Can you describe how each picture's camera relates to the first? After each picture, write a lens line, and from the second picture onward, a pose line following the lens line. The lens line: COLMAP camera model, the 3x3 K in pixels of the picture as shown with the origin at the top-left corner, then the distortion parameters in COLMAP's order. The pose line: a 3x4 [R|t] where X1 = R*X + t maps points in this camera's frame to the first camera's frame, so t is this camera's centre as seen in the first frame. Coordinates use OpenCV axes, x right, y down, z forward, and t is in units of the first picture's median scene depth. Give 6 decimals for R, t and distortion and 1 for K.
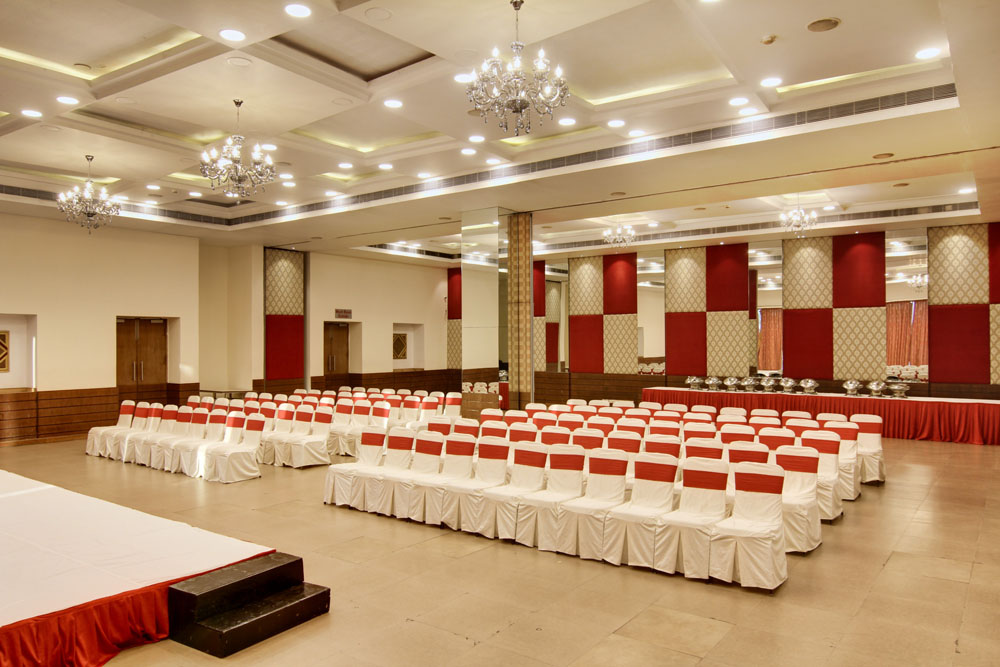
lens RADIAL K [[695.6, 0, 507.3], [0, 695.6, 335.1], [0, 0, 1]] dist [0.005553, -0.023674]
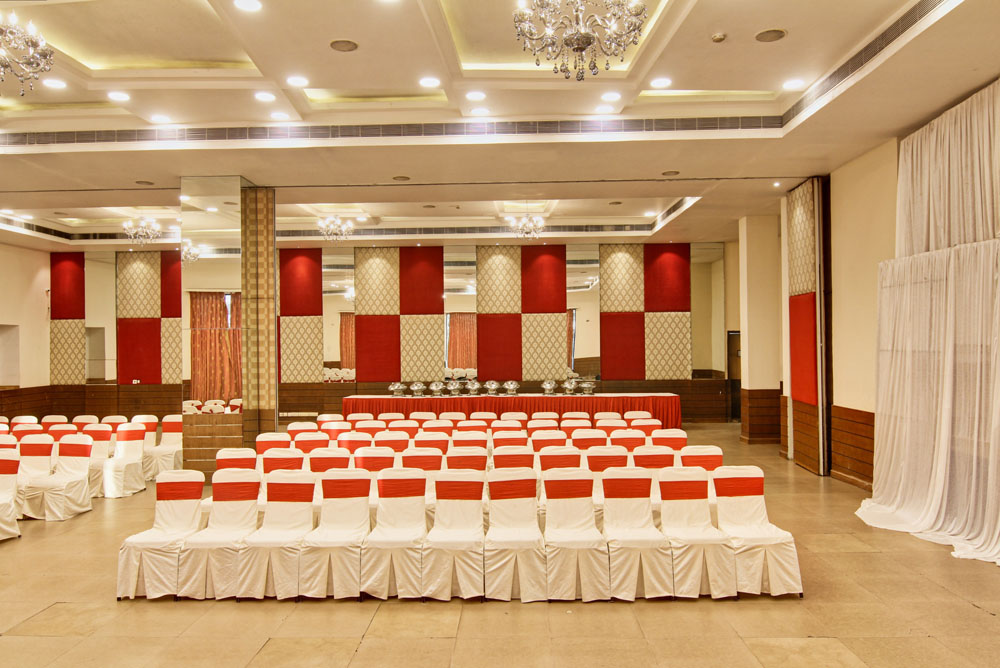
lens RADIAL K [[704.3, 0, 498.2], [0, 704.3, 345.3], [0, 0, 1]] dist [0.008538, -0.024928]
pose [[0.822191, -0.006975, 0.569170, -0.211084], [0.003098, 0.999965, 0.007778, 0.001684], [-0.569204, -0.004632, 0.822183, 0.164147]]
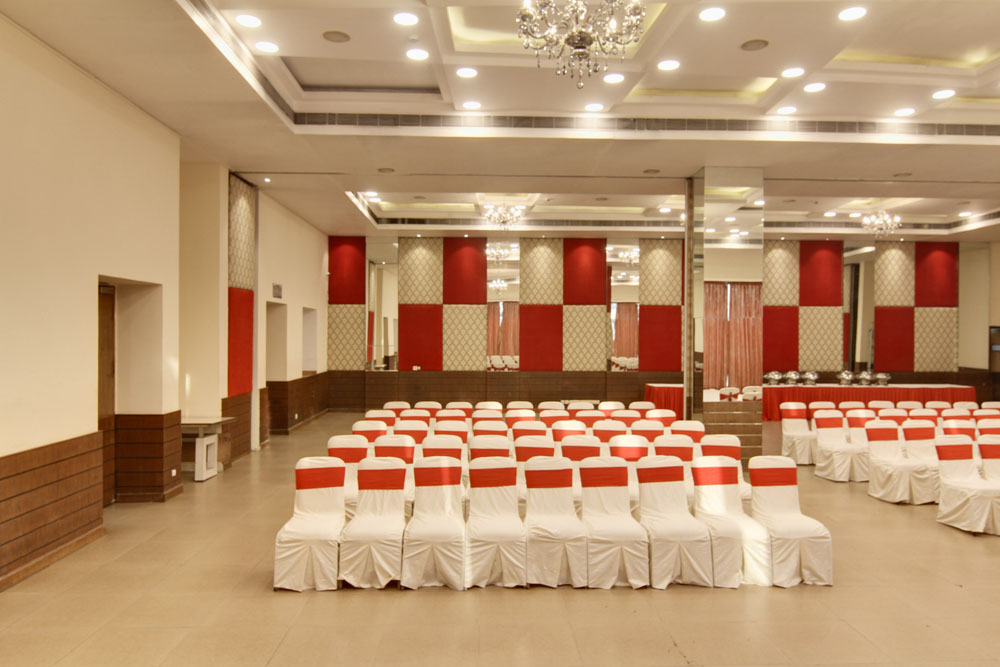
lens RADIAL K [[695.6, 0, 507.3], [0, 695.6, 335.1], [0, 0, 1]] dist [0.005553, -0.023674]
pose [[0.782882, 0.005690, 0.622144, -0.693026], [-0.011944, 0.999911, 0.005885, 0.006758], [-0.622055, -0.012038, 0.782881, 0.518513]]
